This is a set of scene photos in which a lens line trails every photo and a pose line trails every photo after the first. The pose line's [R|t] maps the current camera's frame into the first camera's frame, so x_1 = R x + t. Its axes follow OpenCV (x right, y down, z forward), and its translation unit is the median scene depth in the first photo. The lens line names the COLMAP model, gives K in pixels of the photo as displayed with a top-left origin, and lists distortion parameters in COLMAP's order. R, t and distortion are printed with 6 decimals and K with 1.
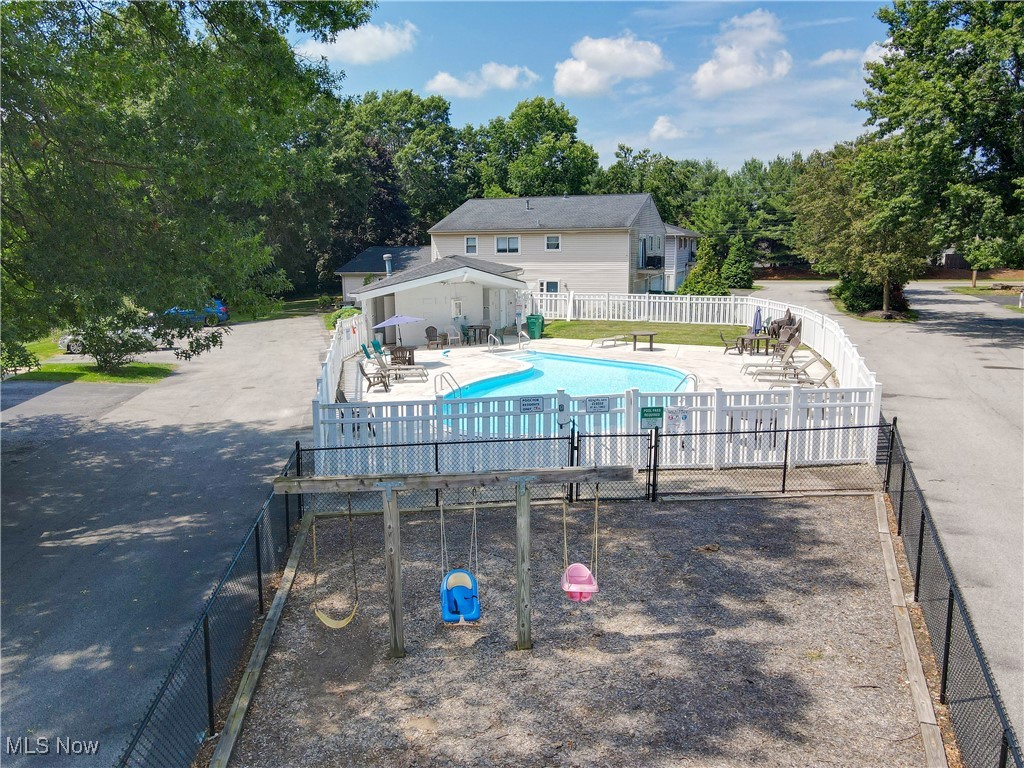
lens RADIAL K [[750.3, 0, 512.0], [0, 750.3, 384.0], [0, 0, 1]] dist [-0.009419, 0.031230]
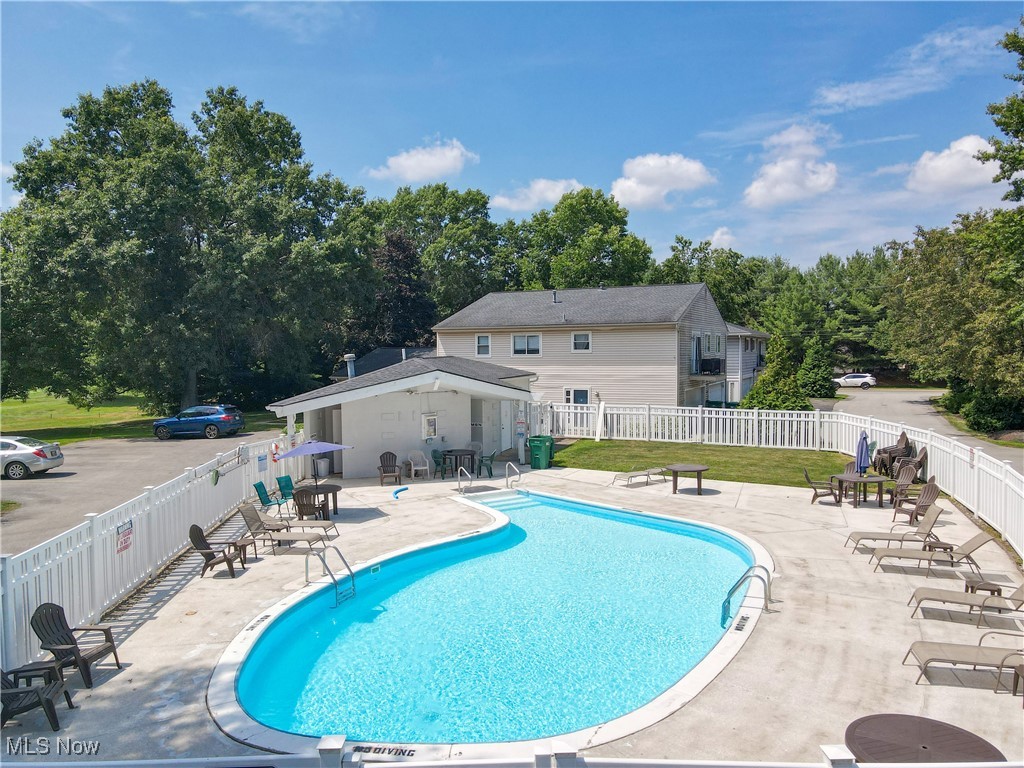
lens RADIAL K [[750.7, 0, 512.0], [0, 750.7, 384.0], [0, 0, 1]] dist [0.003254, 0.006954]
pose [[0.995935, 0.005359, -0.089918, 0.052205], [-0.017738, 0.990350, -0.137447, -0.031292], [0.088313, 0.138483, 0.986419, 0.203974]]
